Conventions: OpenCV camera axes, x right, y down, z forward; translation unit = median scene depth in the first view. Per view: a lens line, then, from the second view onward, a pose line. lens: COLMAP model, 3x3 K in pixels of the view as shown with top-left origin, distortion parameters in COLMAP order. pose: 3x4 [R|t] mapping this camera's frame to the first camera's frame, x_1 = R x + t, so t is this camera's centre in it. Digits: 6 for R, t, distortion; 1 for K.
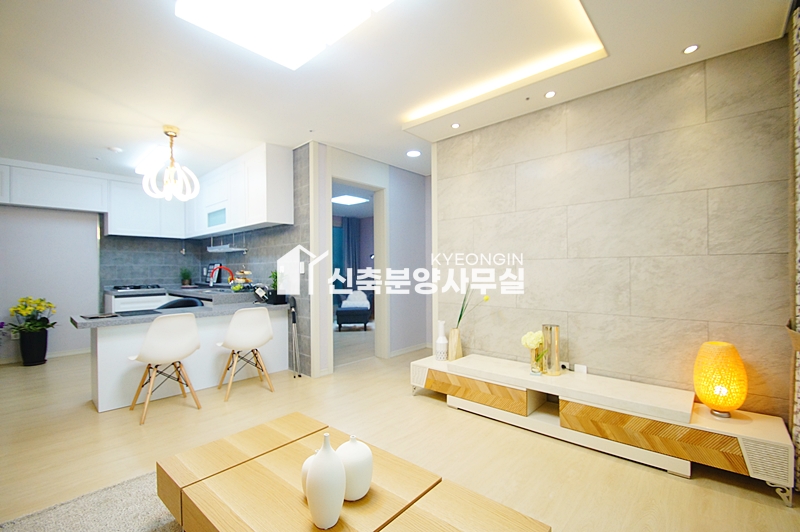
lens RADIAL K [[355.9, 0, 400.1], [0, 355.9, 269.4], [0, 0, 1]] dist [0.018552, -0.018745]
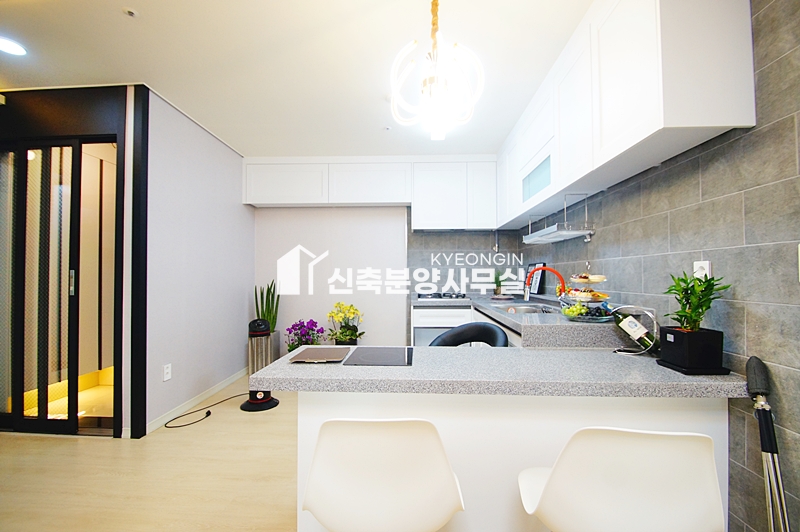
lens RADIAL K [[355.9, 0, 400.1], [0, 355.9, 269.4], [0, 0, 1]] dist [0.018552, -0.018745]
pose [[0.645077, -0.008141, -0.764074, -0.234546], [-0.002224, 0.999919, -0.012532, 0.003991], [0.764114, 0.009783, 0.645007, 0.501276]]
